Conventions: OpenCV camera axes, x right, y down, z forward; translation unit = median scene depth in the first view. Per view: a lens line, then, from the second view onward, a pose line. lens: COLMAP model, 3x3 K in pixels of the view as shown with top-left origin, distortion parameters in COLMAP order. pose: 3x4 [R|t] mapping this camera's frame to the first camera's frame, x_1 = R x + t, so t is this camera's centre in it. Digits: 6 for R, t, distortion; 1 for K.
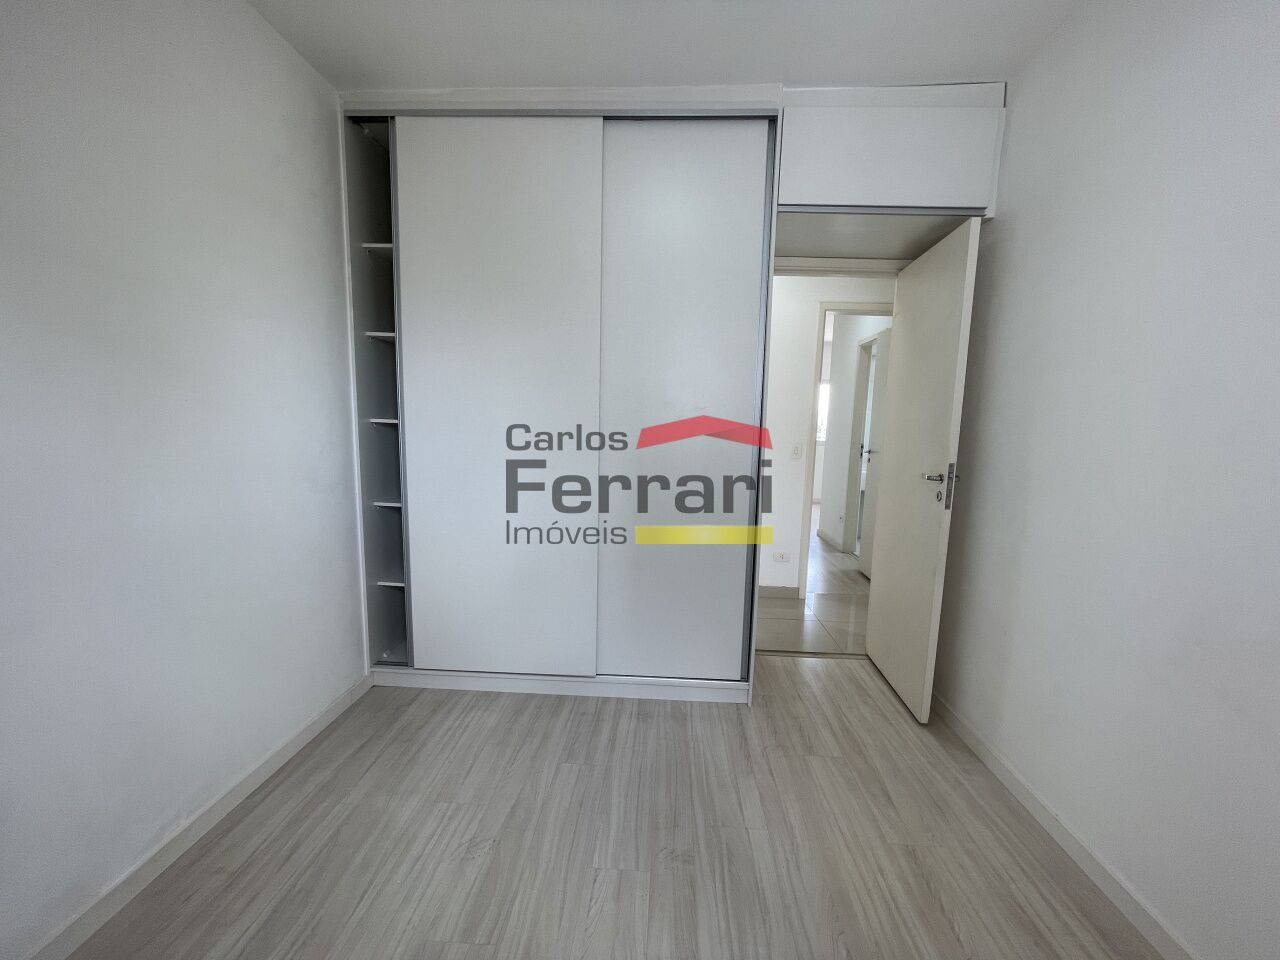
lens RADIAL K [[515.5, 0, 640.4], [0, 515.5, 484.8], [0, 0, 1]] dist [-0.004377, 0.002024]
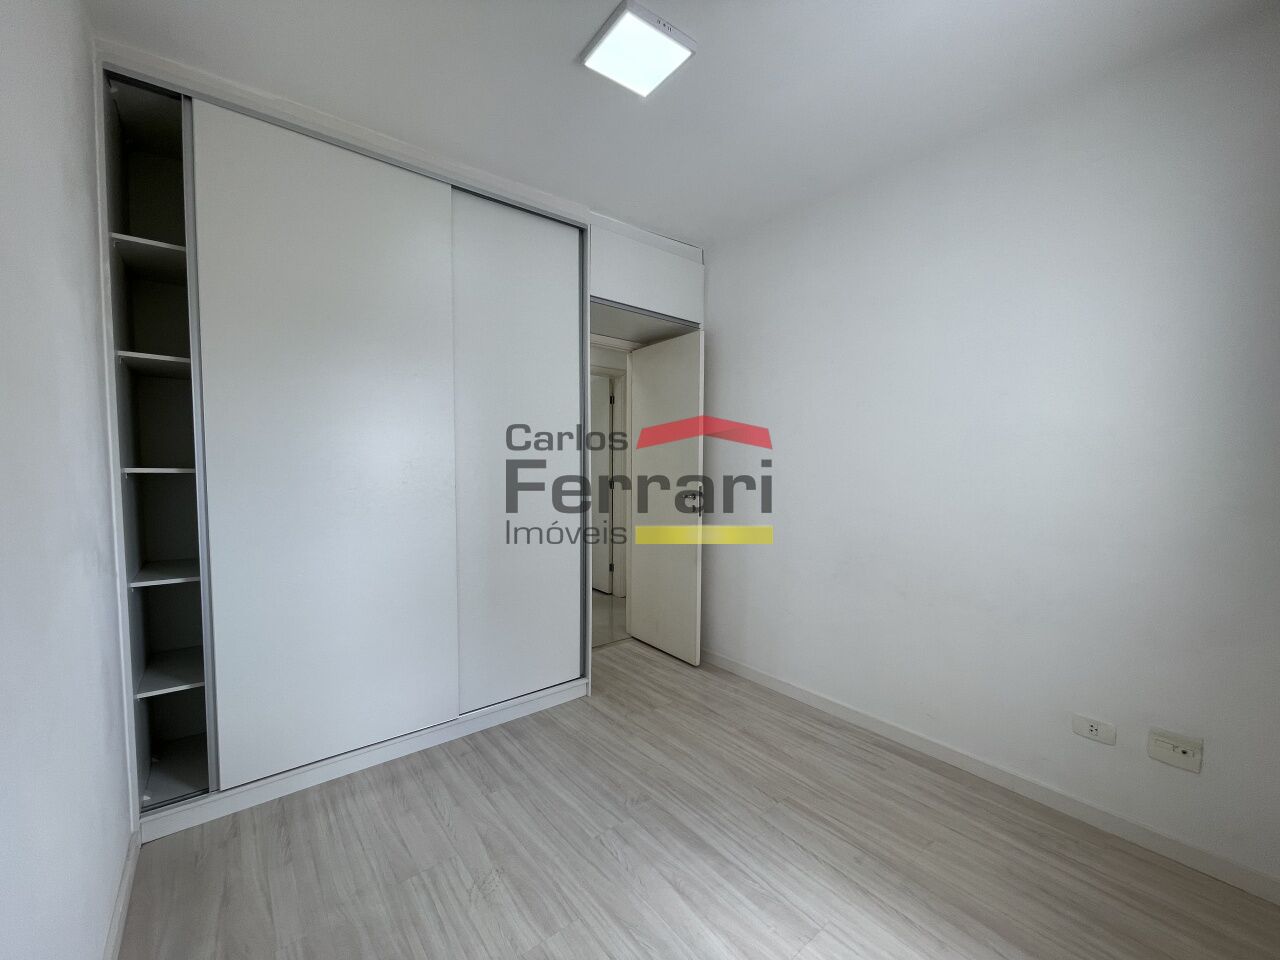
lens RADIAL K [[515.5, 0, 649.5], [0, 515.5, 481.9], [0, 0, 1]] dist [-0.004377, 0.002024]
pose [[0.741529, -0.050476, 0.669019, -0.519552], [0.090740, 0.995549, -0.025462, -0.028198], [-0.664756, 0.079588, 0.742809, -0.031838]]
